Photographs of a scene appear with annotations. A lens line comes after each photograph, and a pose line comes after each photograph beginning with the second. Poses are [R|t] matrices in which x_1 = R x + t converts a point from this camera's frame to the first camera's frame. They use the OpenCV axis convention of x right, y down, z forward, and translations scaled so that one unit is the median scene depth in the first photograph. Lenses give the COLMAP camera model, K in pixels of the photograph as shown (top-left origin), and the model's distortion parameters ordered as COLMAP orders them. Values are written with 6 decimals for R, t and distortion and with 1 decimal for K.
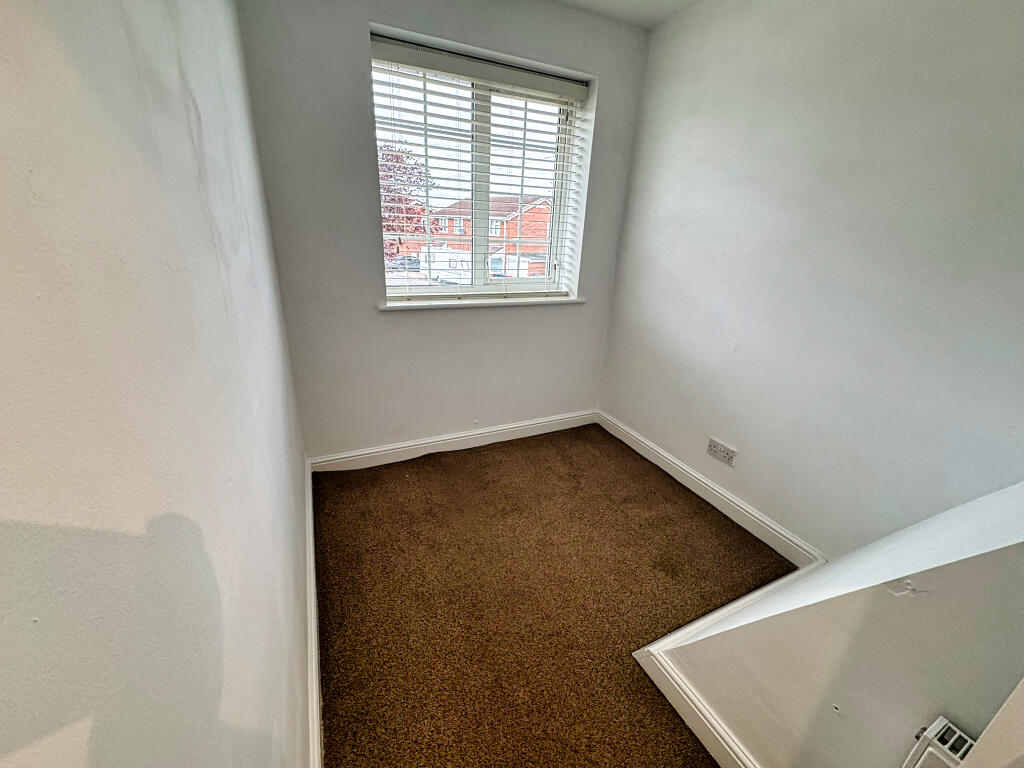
lens RADIAL K [[409.0, 0, 510.7], [0, 409.0, 385.2], [0, 0, 1]] dist [-0.002787, 0.000067]
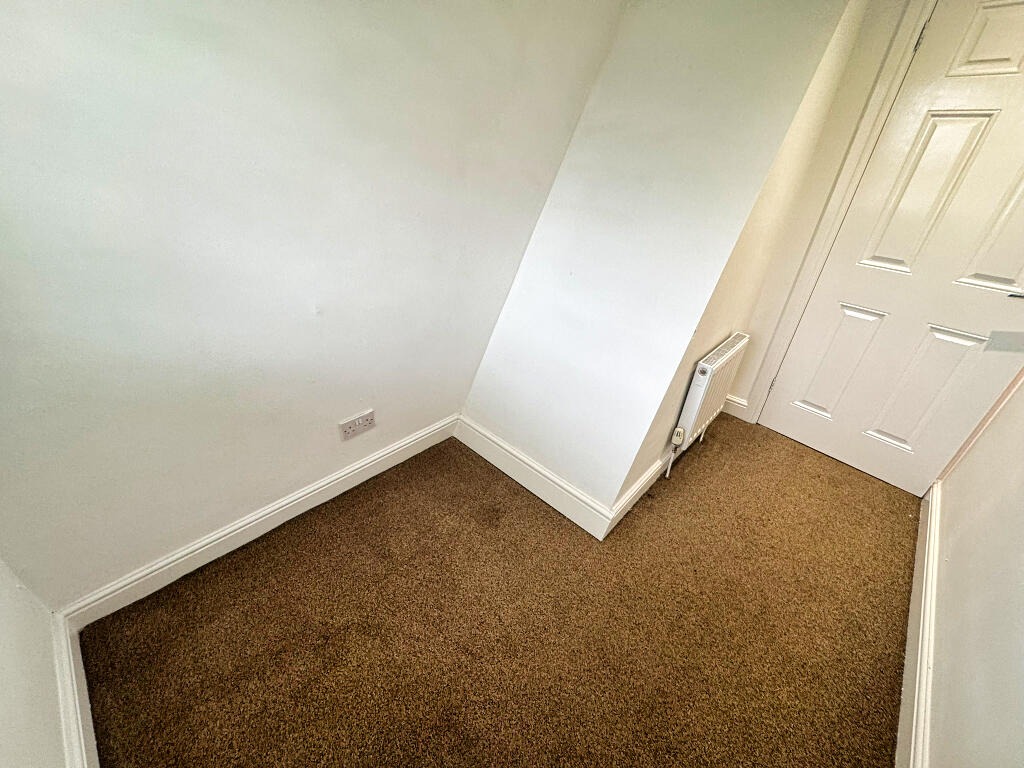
lens RADIAL K [[409.0, 0, 511.4], [0, 409.0, 381.0], [0, 0, 1]] dist [-0.002787, 0.000067]
pose [[-0.341141, -0.525753, 0.779234, -0.191889], [0.285013, 0.732088, 0.618720, -0.326337], [-0.895762, 0.433163, -0.099899, 0.751553]]
